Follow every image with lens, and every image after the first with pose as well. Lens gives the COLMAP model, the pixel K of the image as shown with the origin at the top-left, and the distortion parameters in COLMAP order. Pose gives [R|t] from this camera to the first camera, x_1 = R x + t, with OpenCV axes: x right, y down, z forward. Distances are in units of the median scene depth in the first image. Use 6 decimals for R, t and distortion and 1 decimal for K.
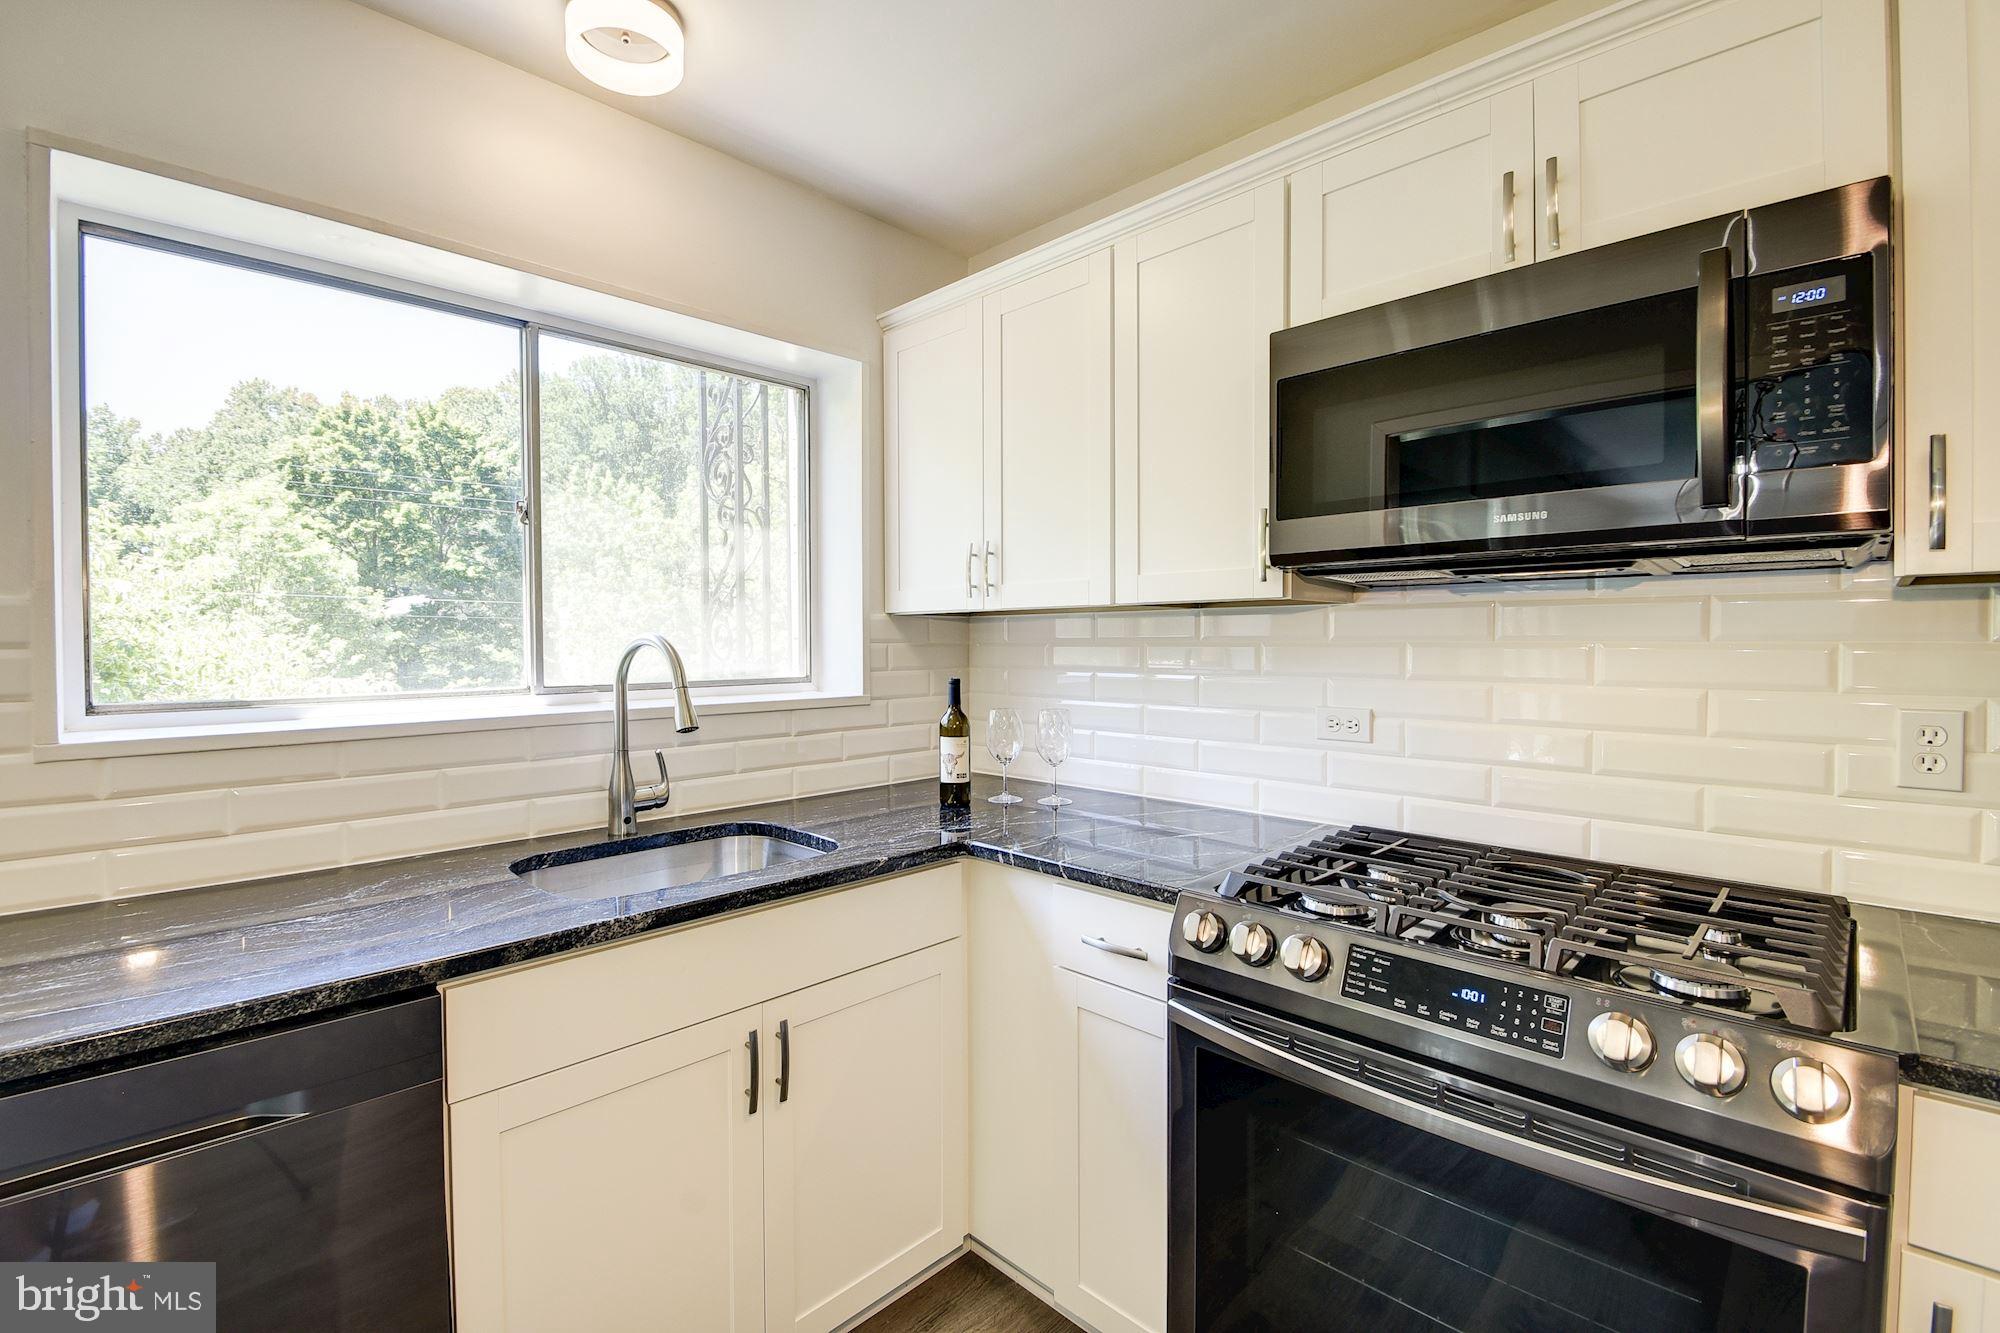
lens RADIAL K [[875.0, 0, 970.5], [0, 875.0, 655.7], [0, 0, 1]] dist [-0.001188, -0.010824]
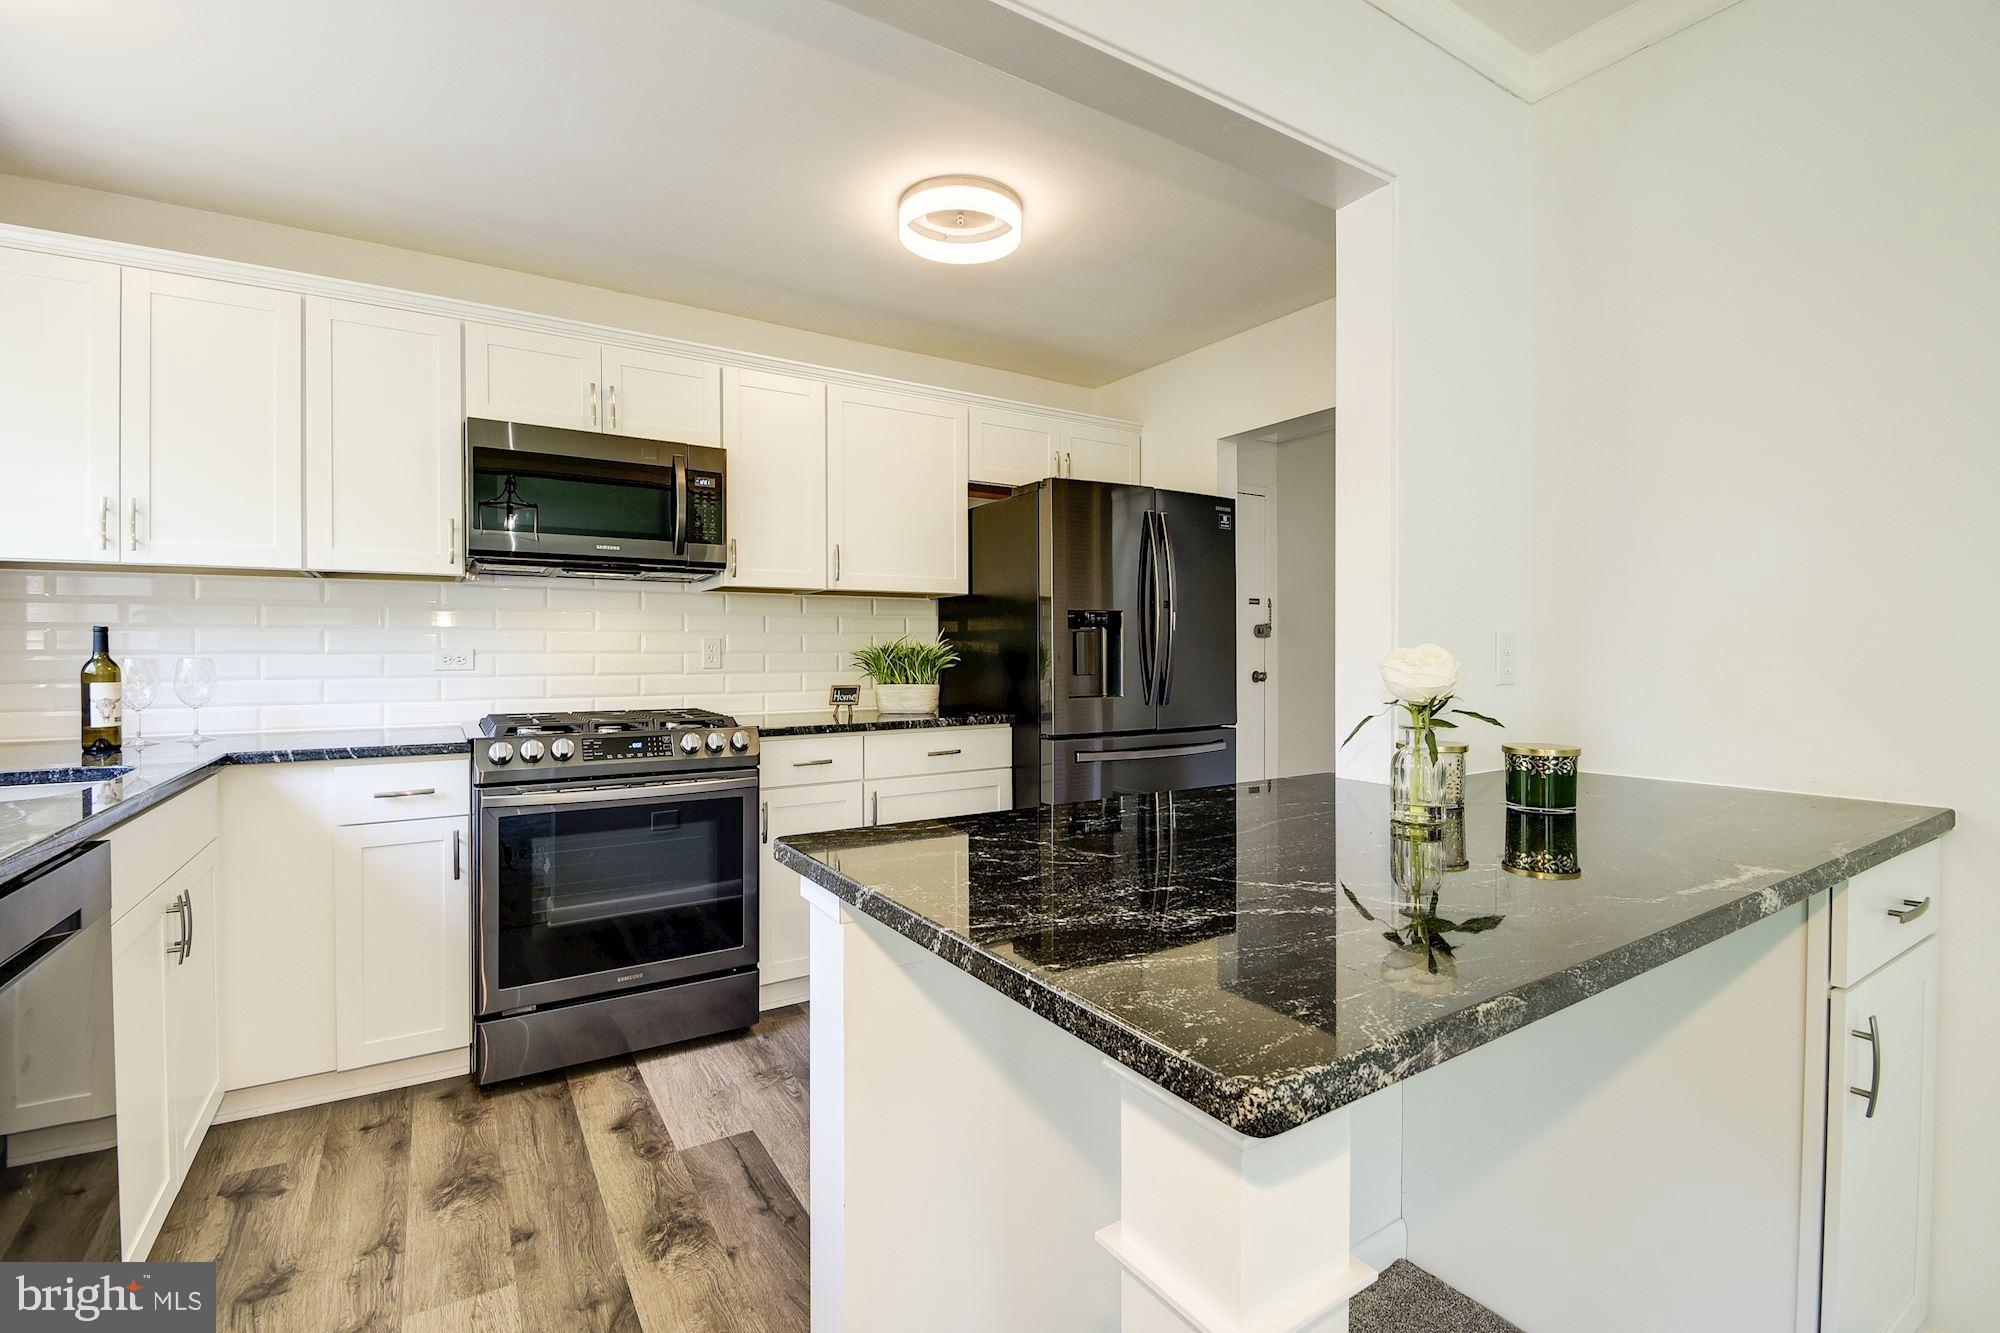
lens RADIAL K [[875.0, 0, 979.6], [0, 875.0, 650.2], [0, 0, 1]] dist [-0.001188, -0.010824]
pose [[0.217779, -0.001396, 0.975997, -0.884477], [0.011727, 0.999931, -0.001186, 0.075592], [-0.975928, 0.011704, 0.217781, -0.261252]]
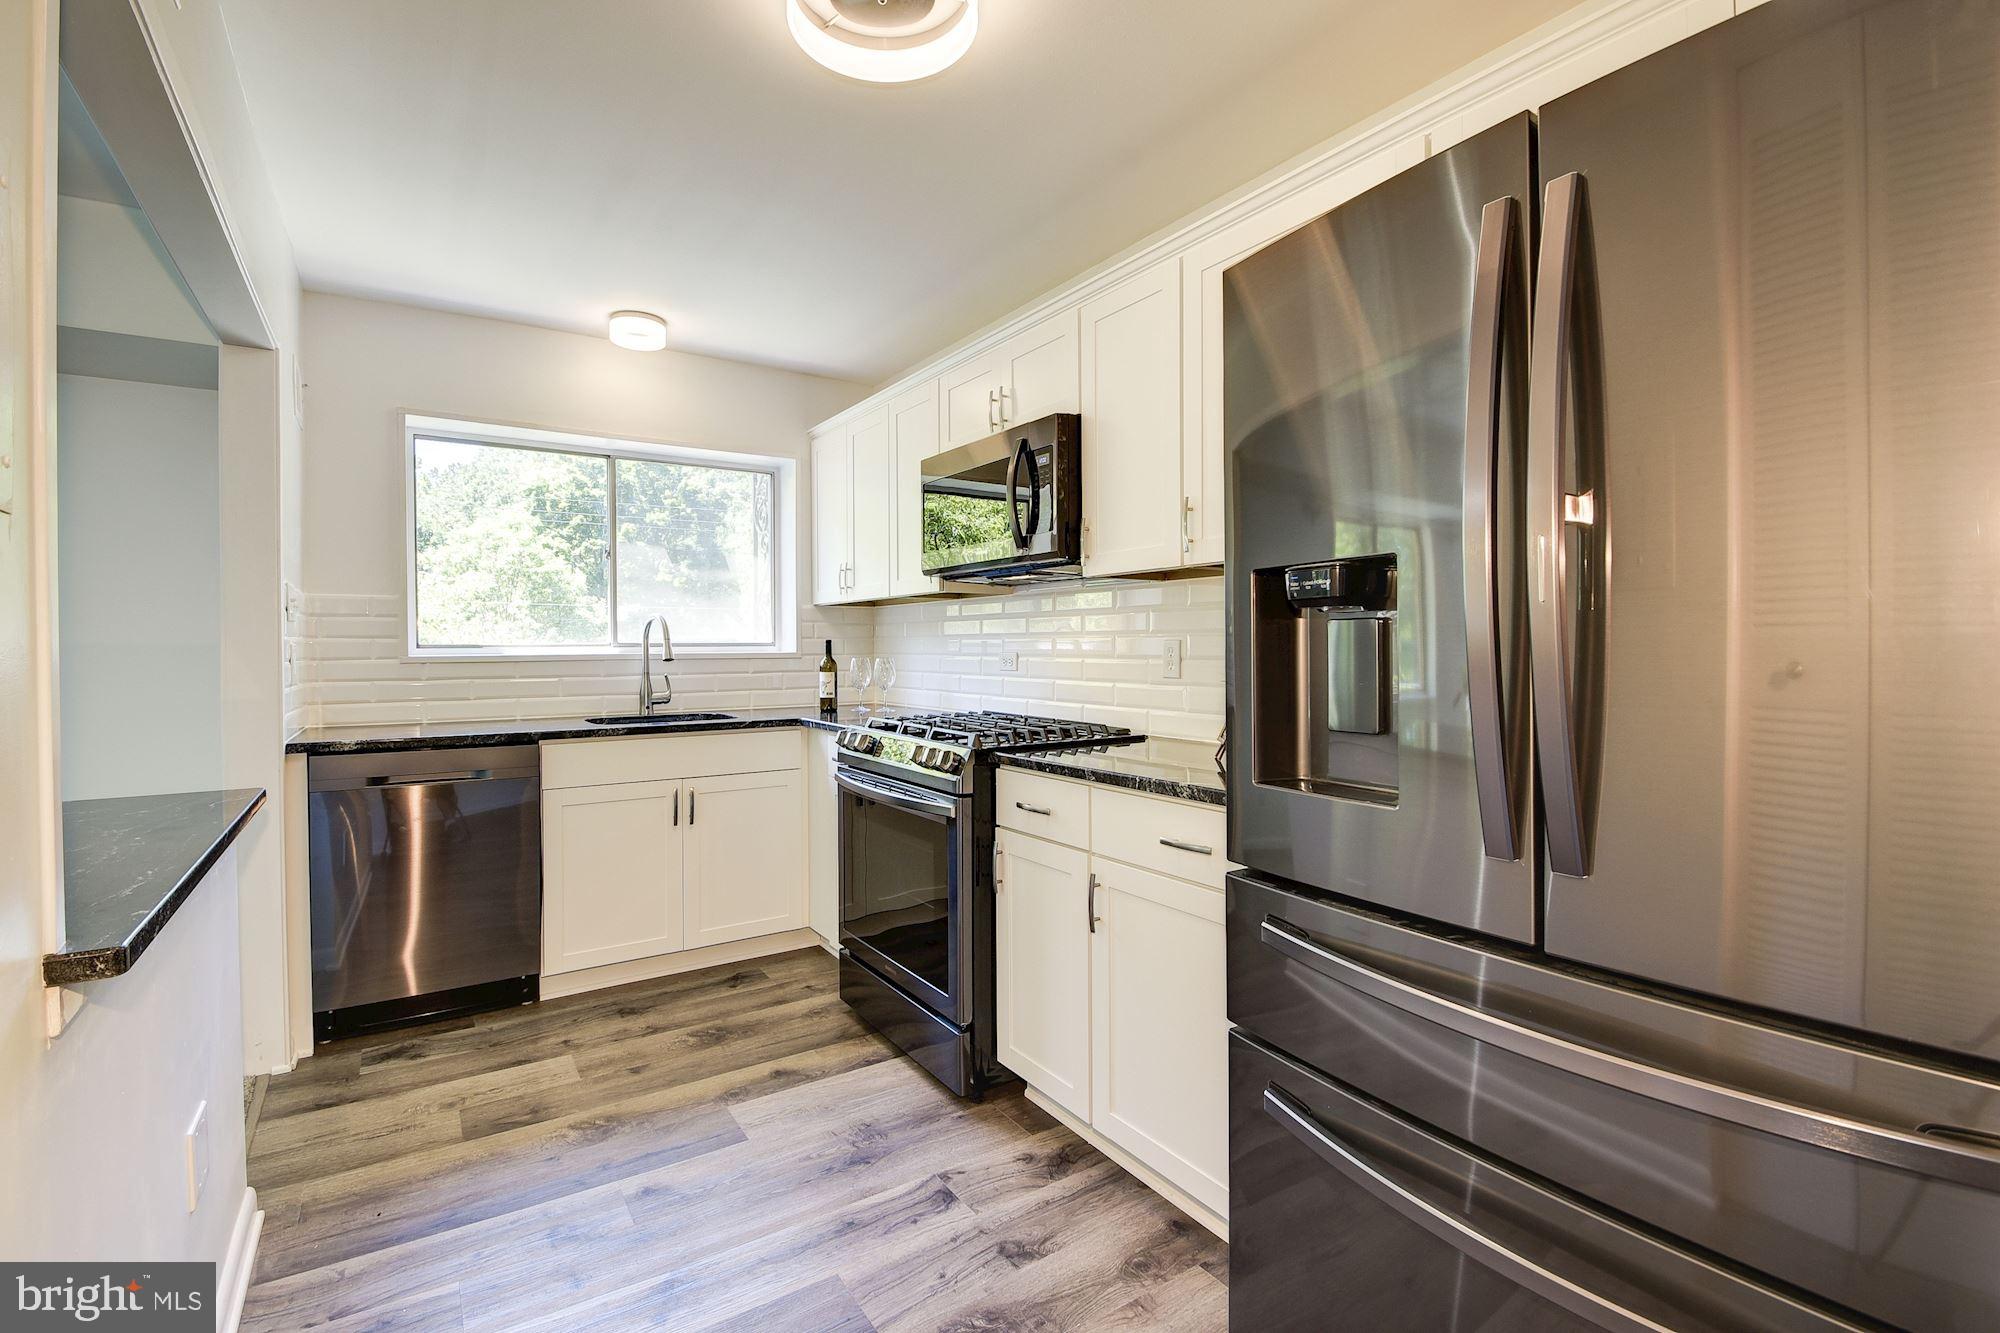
lens RADIAL K [[875.0, 0, 984.5], [0, 875.0, 657.9], [0, 0, 1]] dist [-0.001188, -0.010824]
pose [[0.981628, 0.000336, -0.190805, 0.715341], [-0.000664, 0.999998, -0.001655, 0.073581], [0.190804, 0.001751, 0.981627, -0.782958]]
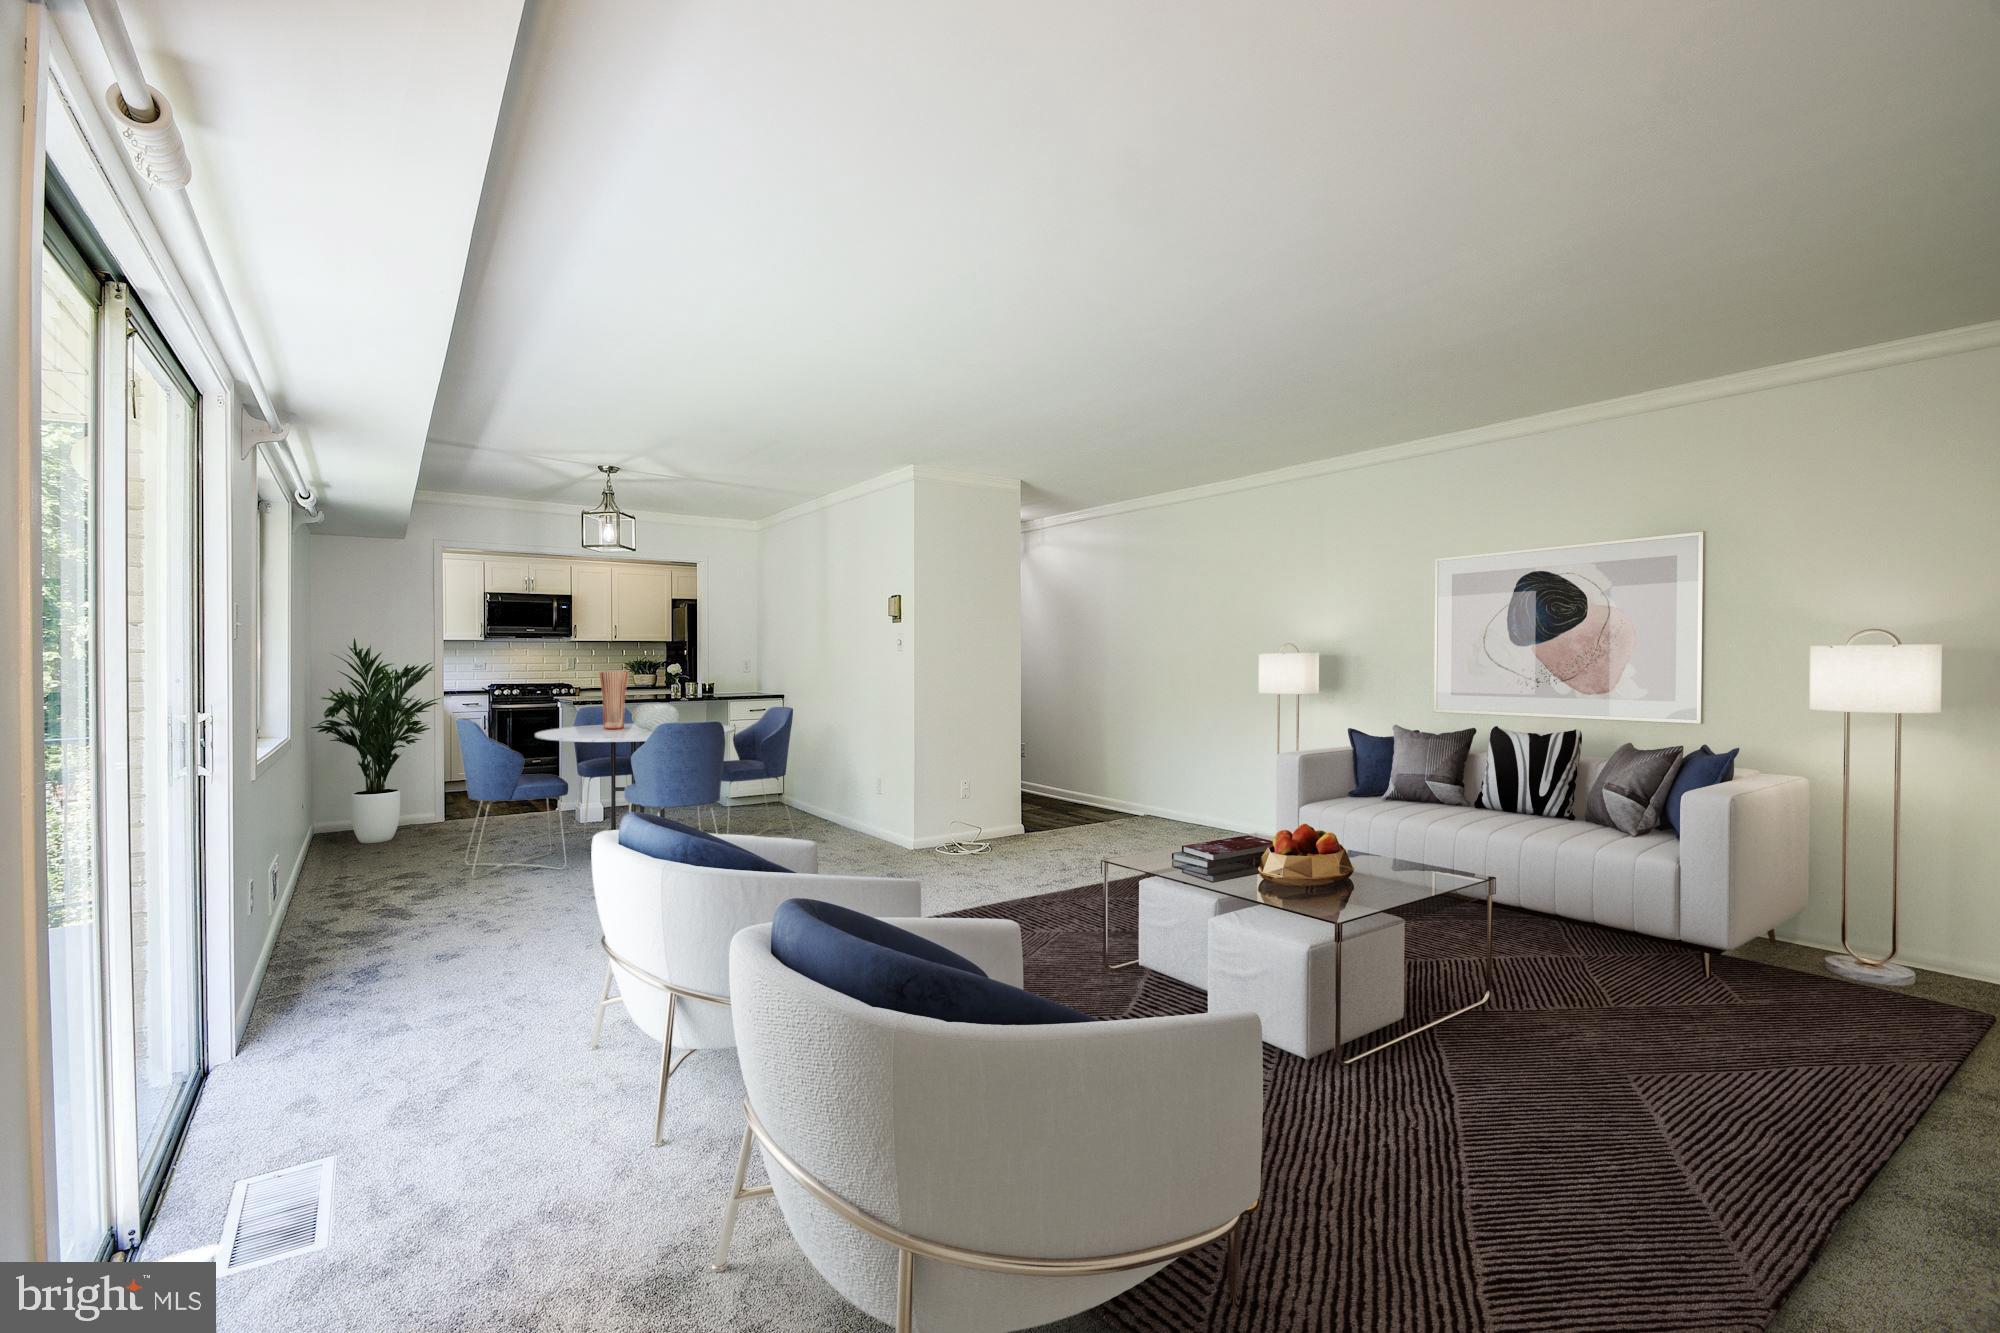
lens RADIAL K [[875.0, 0, 992.3], [0, 875.0, 657.9], [0, 0, 1]] dist [-0.001188, -0.010824]
pose [[0.167343, -0.007095, 0.985873, -3.767356], [0.017144, 0.999844, 0.004285, 0.059996], [-0.985750, 0.016185, 0.167438, -2.543833]]
